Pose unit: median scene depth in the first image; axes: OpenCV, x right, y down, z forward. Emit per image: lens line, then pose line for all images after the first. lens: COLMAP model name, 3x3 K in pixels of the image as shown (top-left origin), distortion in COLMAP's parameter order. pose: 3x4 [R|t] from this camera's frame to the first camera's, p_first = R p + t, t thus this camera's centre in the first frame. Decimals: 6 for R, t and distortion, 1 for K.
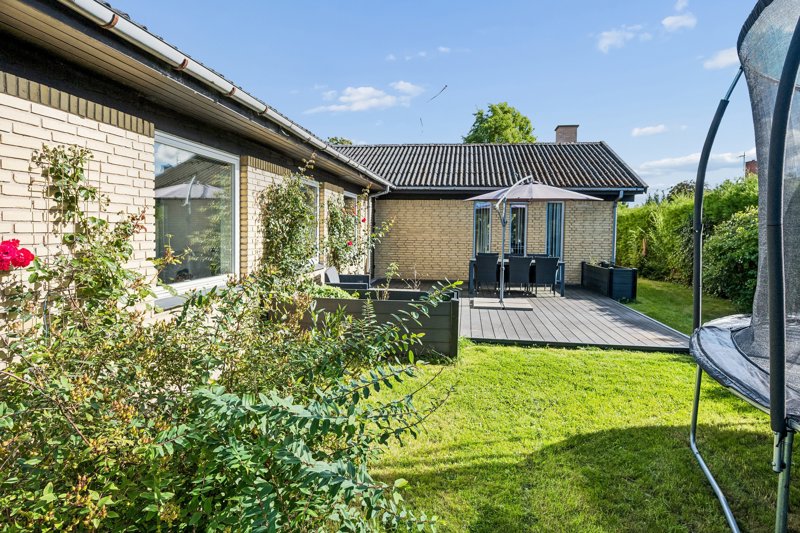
lens RADIAL K [[451.1, 0, 402.0], [0, 451.1, 263.1], [0, 0, 1]] dist [-0.000808, 0.000108]
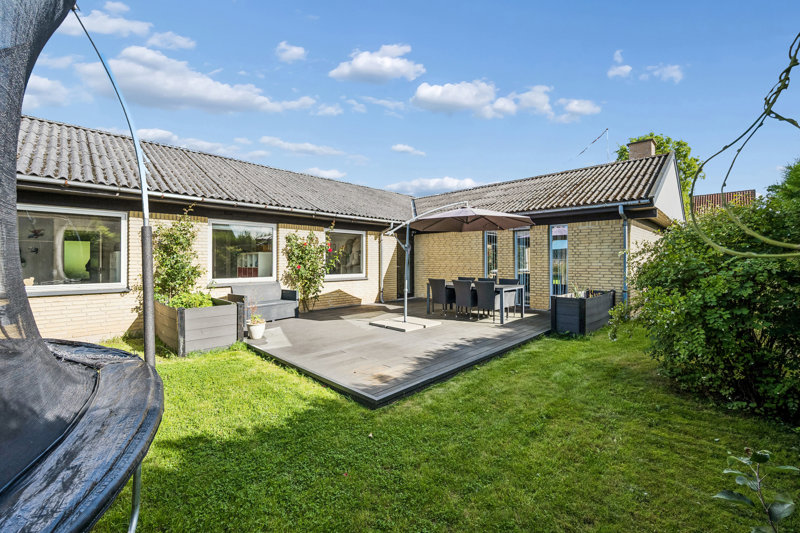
lens RADIAL K [[317.2, 0, 396.5], [0, 317.2, 264.1], [0, 0, 1]] dist [-0.000426, -0.000023]
pose [[0.814531, -0.009599, -0.580041, 0.495564], [-0.031375, 0.997671, -0.060570, -0.002240], [0.579271, 0.067535, 0.812332, 0.285127]]
